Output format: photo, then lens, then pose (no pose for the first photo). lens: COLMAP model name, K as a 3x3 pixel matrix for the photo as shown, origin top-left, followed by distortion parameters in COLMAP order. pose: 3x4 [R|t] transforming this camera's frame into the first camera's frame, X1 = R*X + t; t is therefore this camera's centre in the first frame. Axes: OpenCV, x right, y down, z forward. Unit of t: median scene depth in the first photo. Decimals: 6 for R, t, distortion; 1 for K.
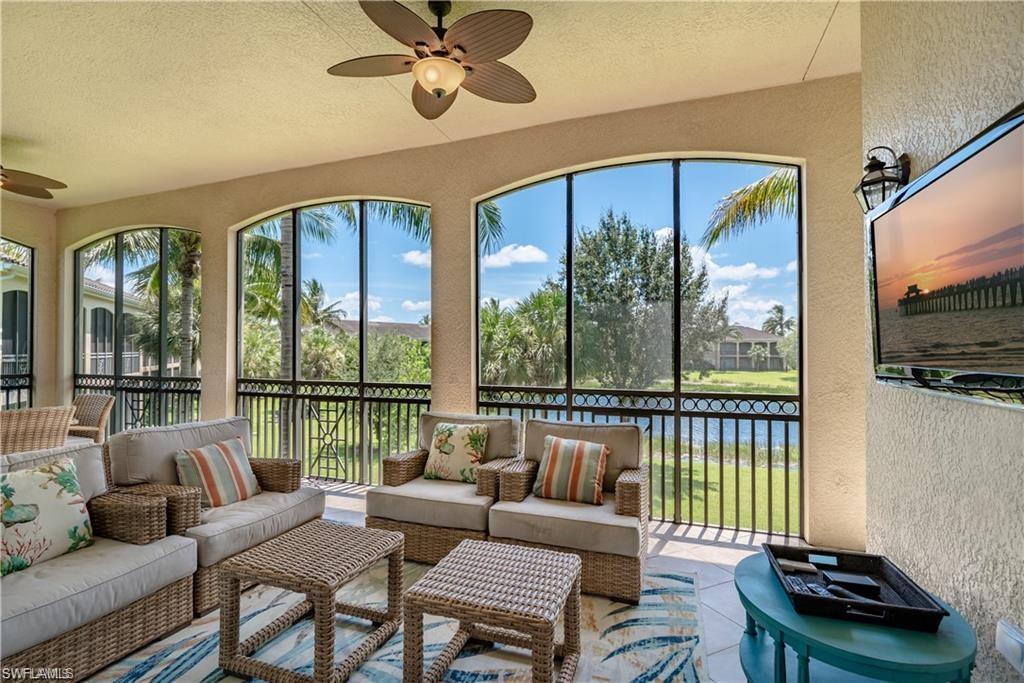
lens RADIAL K [[468.8, 0, 507.5], [0, 468.8, 349.5], [0, 0, 1]] dist [-0.001030, -0.000221]
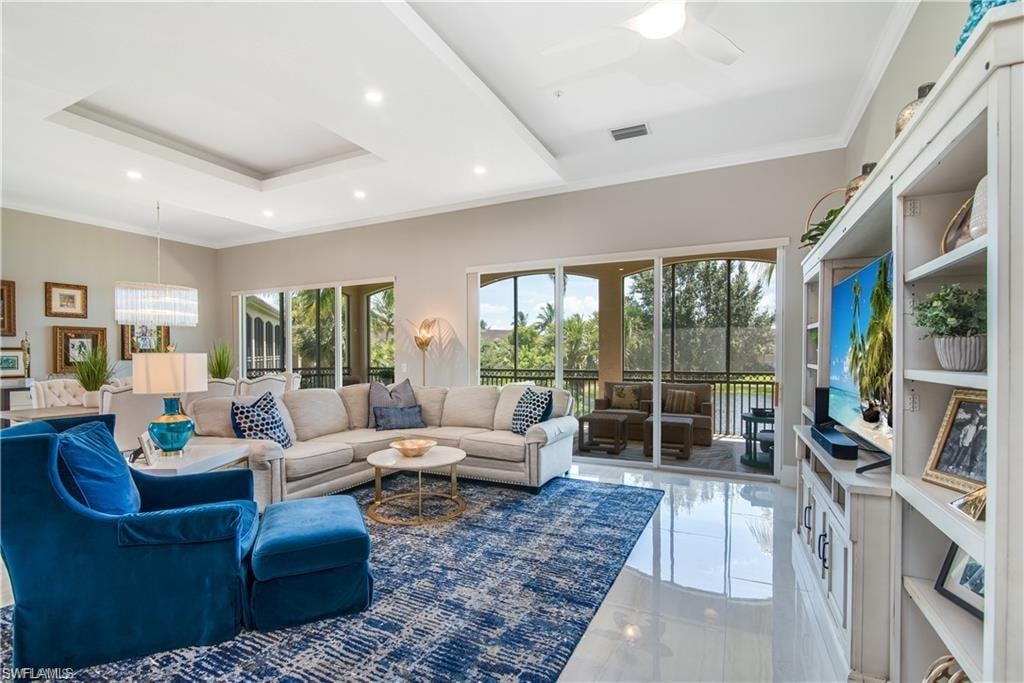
lens RADIAL K [[468.8, 0, 507.5], [0, 468.8, 349.5], [0, 0, 1]] dist [-0.001030, -0.000221]
pose [[0.993860, -0.002842, -0.110608, -0.372143], [0.002060, 0.999972, -0.007191, 0.002418], [0.110625, 0.006919, 0.993838, -1.151998]]
